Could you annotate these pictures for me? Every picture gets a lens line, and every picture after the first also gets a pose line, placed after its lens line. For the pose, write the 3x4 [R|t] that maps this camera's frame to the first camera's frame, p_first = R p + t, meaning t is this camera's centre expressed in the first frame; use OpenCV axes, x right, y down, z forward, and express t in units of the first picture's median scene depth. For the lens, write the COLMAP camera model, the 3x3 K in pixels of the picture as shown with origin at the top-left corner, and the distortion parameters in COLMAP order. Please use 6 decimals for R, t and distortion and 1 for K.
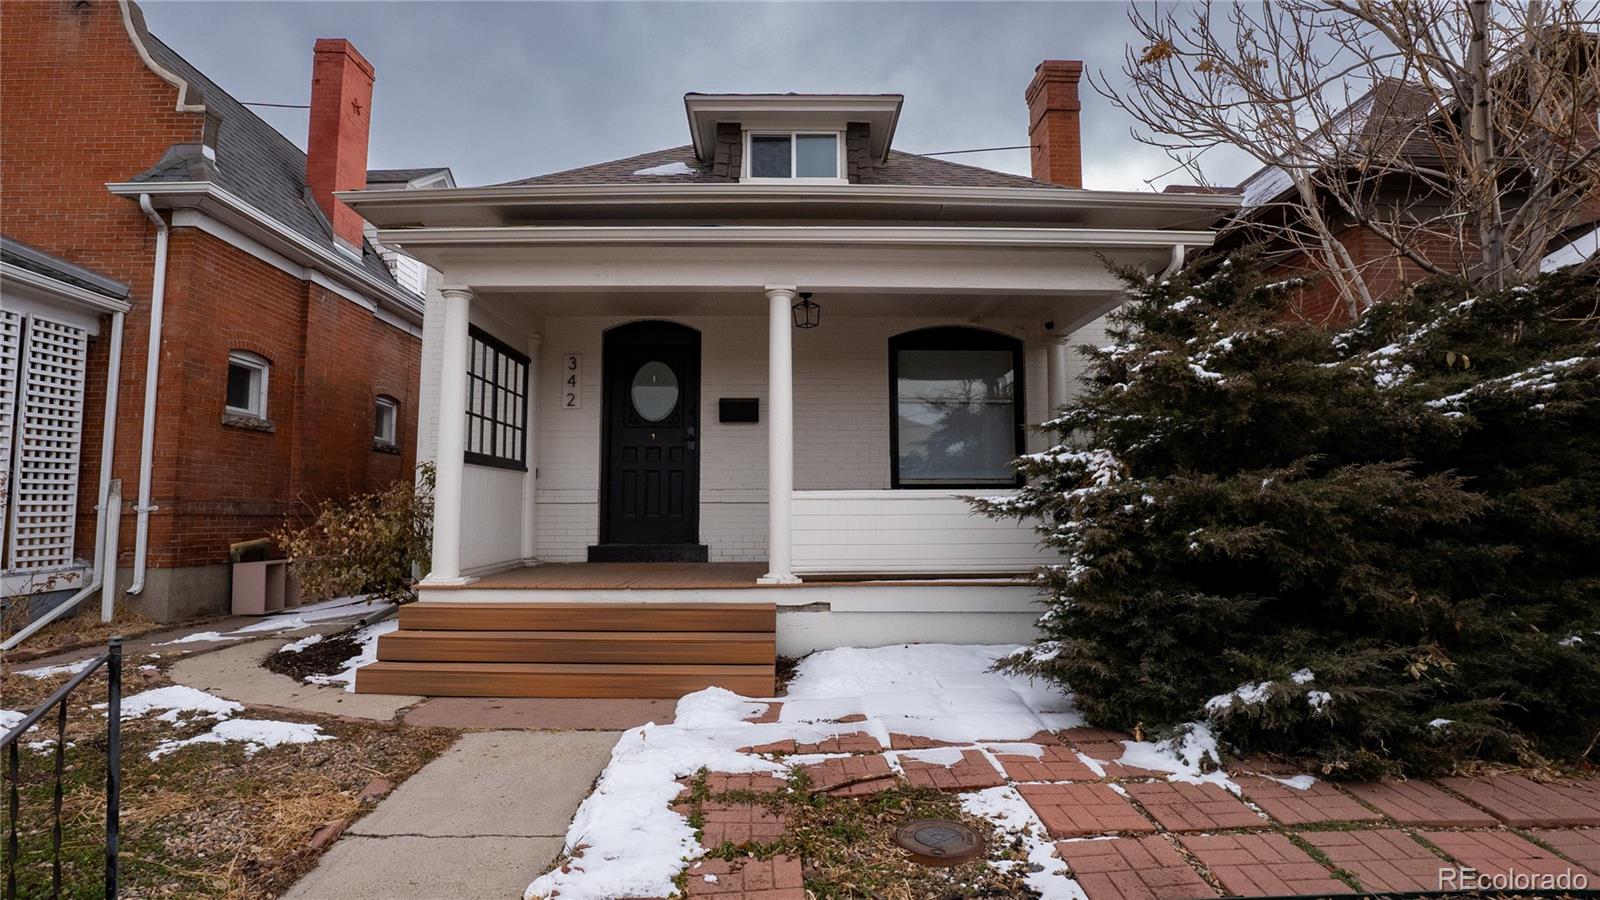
lens RADIAL K [[770.6, 0, 803.9], [0, 770.6, 446.5], [0, 0, 1]] dist [-0.037352, 0.003013]
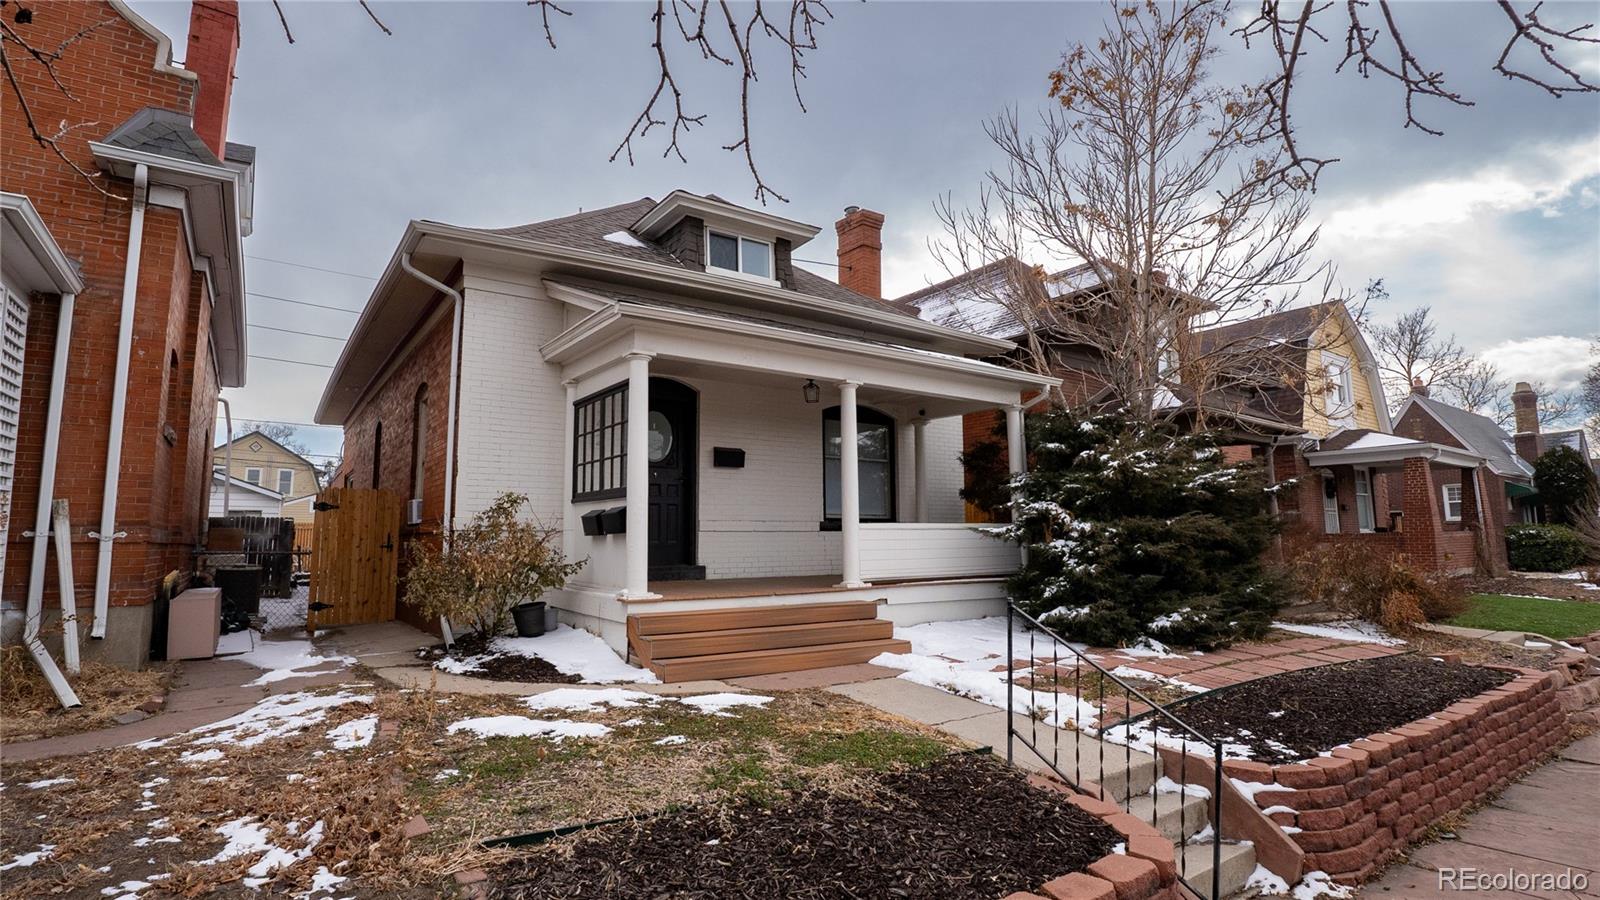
lens RADIAL K [[770.6, 0, 795.9], [0, 770.6, 450.5], [0, 0, 1]] dist [-0.037352, 0.003013]
pose [[0.834387, 0.060794, 0.547816, -0.695015], [-0.042768, 0.998043, -0.045617, -0.005857], [-0.549517, 0.014633, 0.835354, -0.113537]]
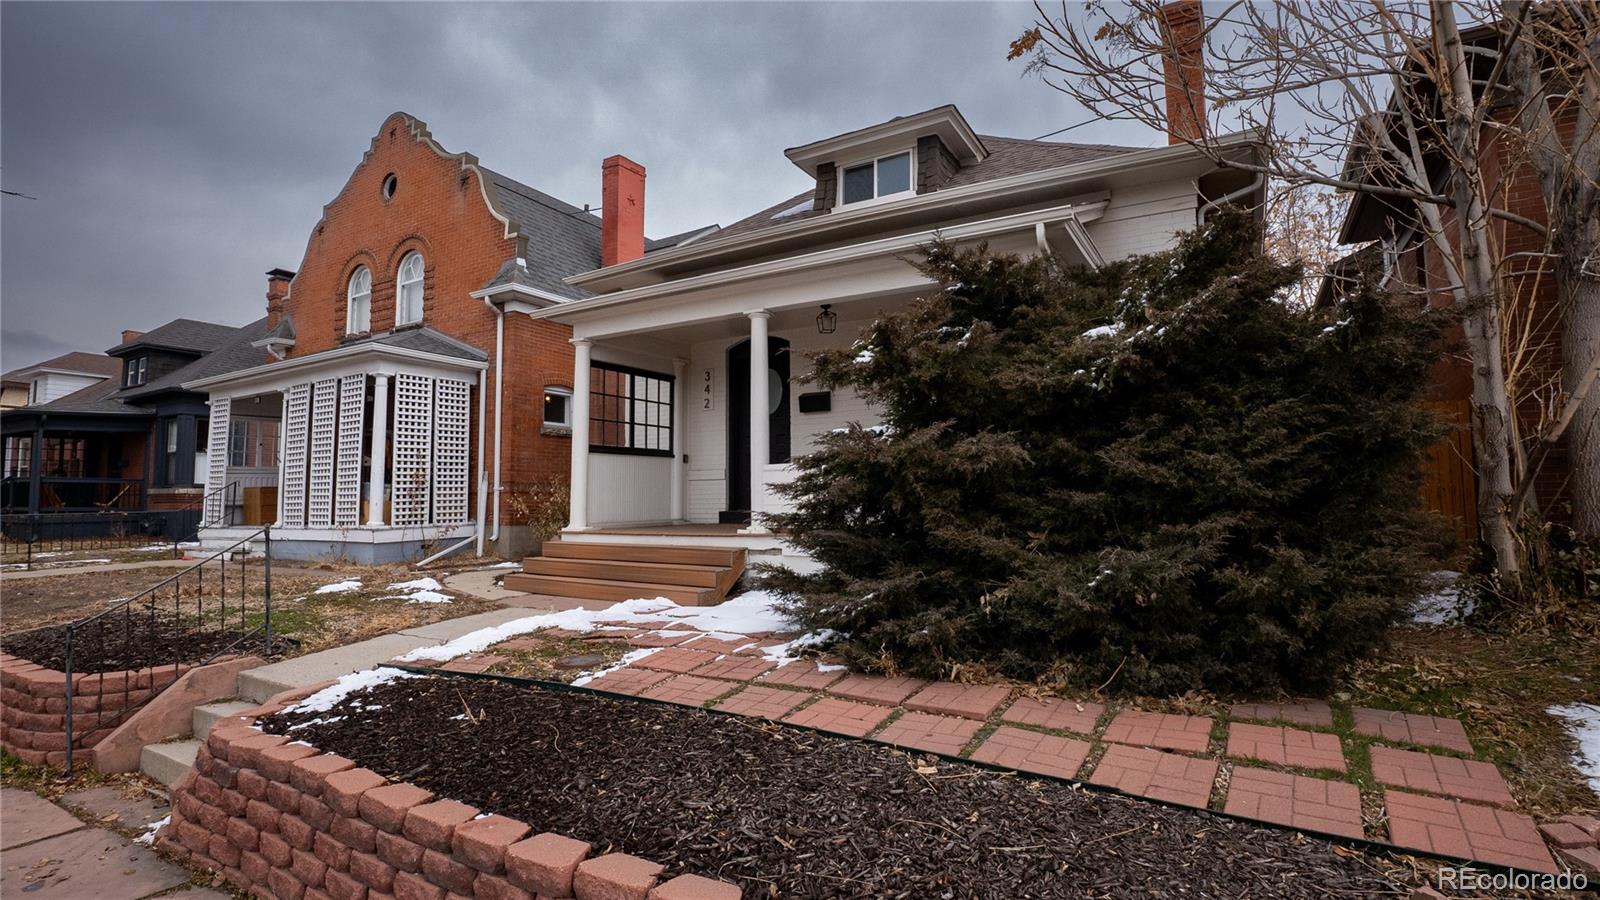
lens RADIAL K [[770.6, 0, 802.9], [0, 770.6, 444.6], [0, 0, 1]] dist [-0.037352, 0.003013]
pose [[0.851518, -0.042990, -0.522561, 0.553943], [0.050698, 0.998714, 0.000450, 0.019663], [0.521869, -0.026876, 0.852602, -0.070371]]
